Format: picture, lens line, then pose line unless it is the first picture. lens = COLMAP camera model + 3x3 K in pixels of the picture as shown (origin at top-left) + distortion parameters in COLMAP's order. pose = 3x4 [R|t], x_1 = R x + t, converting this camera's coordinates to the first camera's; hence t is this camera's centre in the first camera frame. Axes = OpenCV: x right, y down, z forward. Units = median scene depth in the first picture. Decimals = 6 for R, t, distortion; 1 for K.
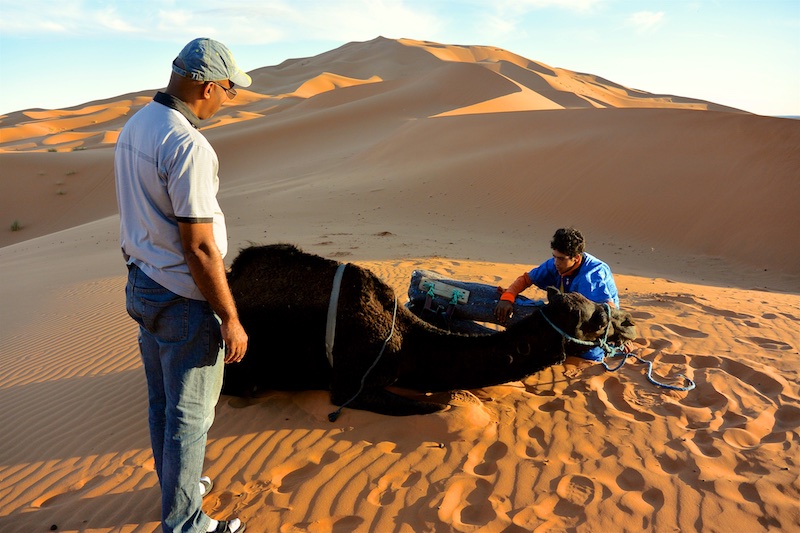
lens RADIAL K [[668.2, 0, 400.0], [0, 668.2, 266.5], [0, 0, 1]] dist [-0.152736, 0.070761]
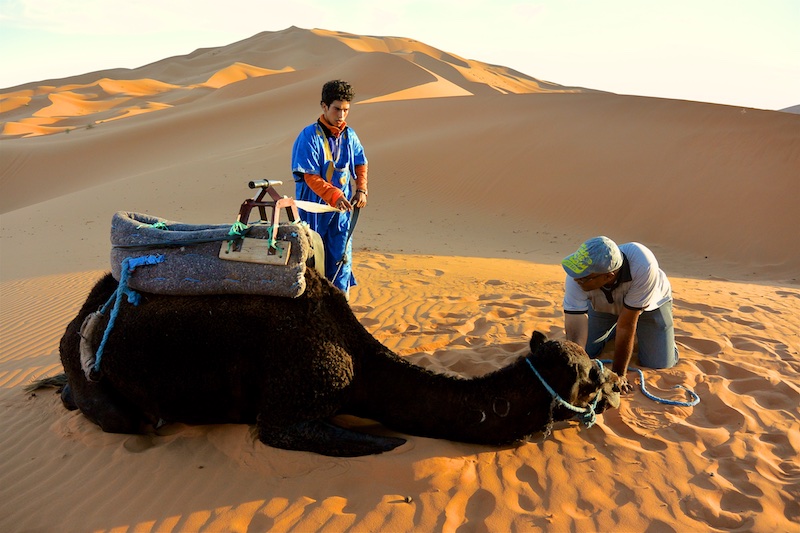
lens RADIAL K [[668.2, 0, 400.0], [0, 668.2, 266.5], [0, 0, 1]] dist [-0.152736, 0.070761]
pose [[0.992017, -0.020000, 0.124506, -0.033195], [0.018403, 0.999733, 0.013969, -0.007117], [-0.124752, -0.011567, 0.992121, 0.239506]]
